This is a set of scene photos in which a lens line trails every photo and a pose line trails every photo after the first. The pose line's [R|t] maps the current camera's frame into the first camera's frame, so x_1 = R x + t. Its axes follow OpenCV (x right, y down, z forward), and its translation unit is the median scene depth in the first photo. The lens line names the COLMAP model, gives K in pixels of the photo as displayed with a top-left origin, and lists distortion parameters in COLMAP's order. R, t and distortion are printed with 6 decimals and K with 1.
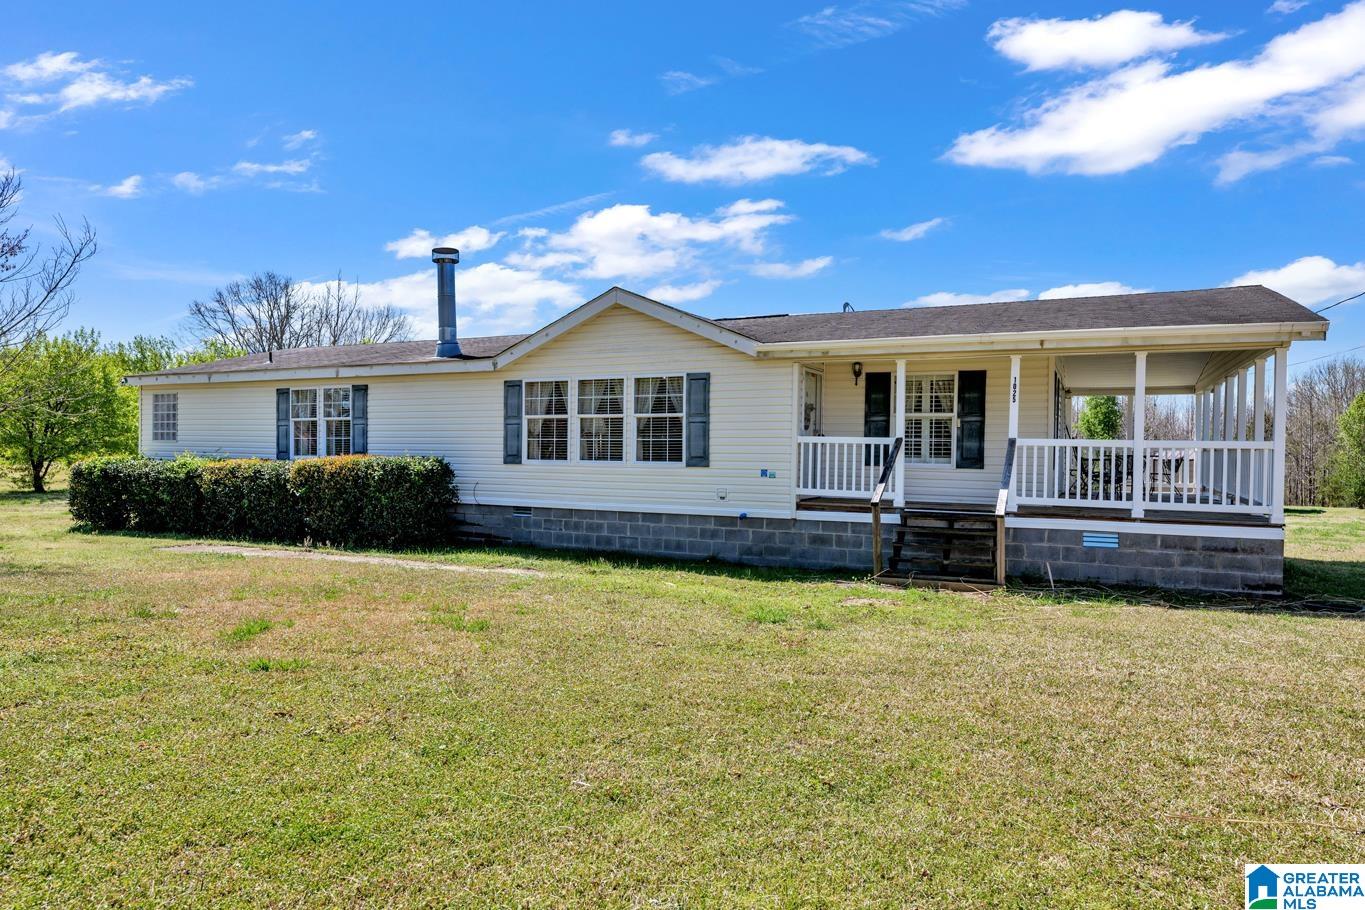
lens RADIAL K [[821.2, 0, 695.5], [0, 821.2, 459.7], [0, 0, 1]] dist [-0.006530, 0.003308]
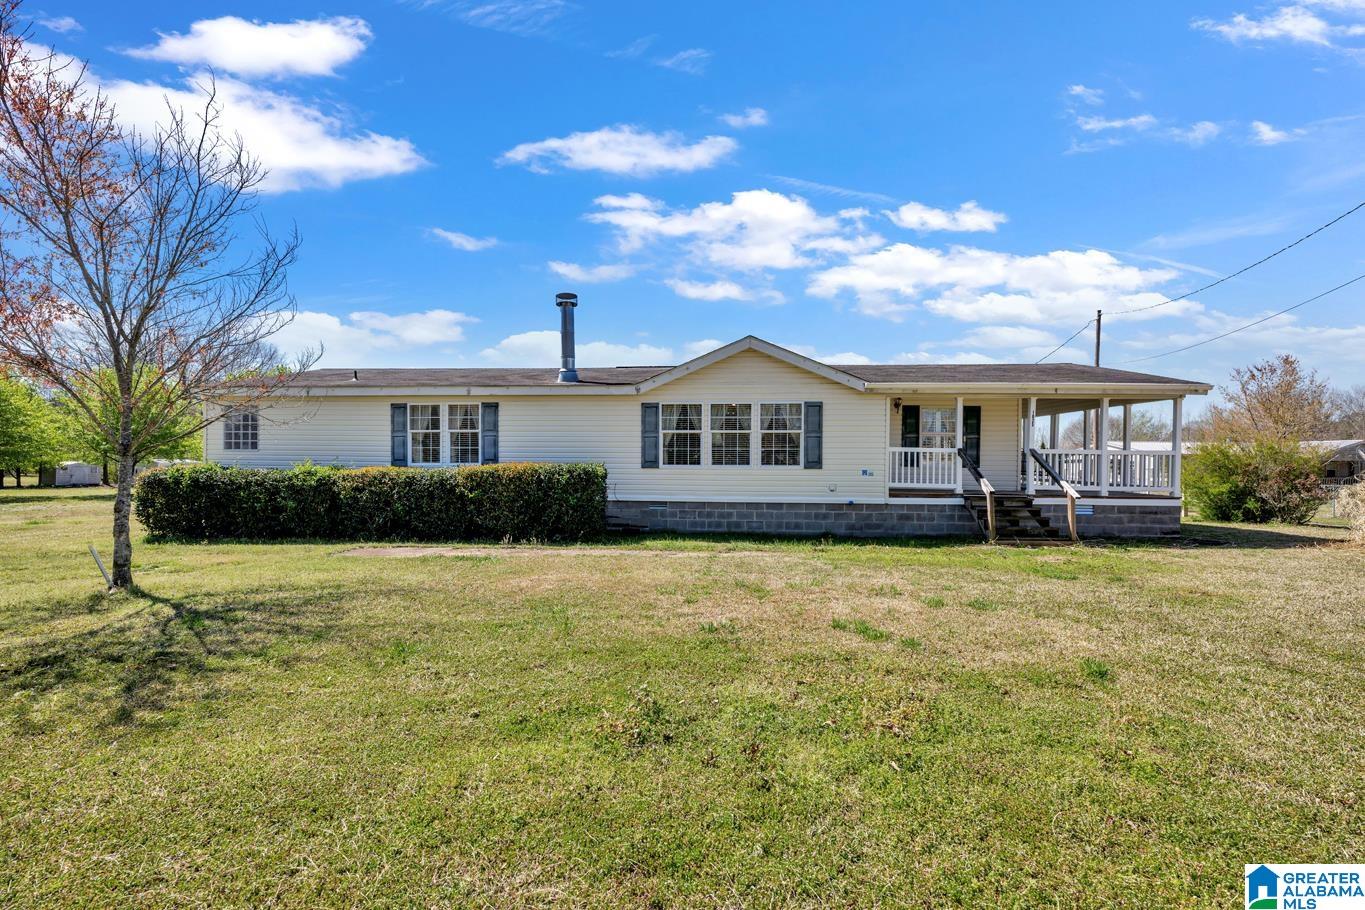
lens RADIAL K [[531.3, 0, 686.6], [0, 531.3, 461.0], [0, 0, 1]] dist [-0.002403, 0.000104]
pose [[0.932036, -0.008068, 0.362276, -0.484858], [0.008110, 0.999966, 0.001404, -0.007088], [-0.362275, 0.001629, 0.932070, 0.216434]]
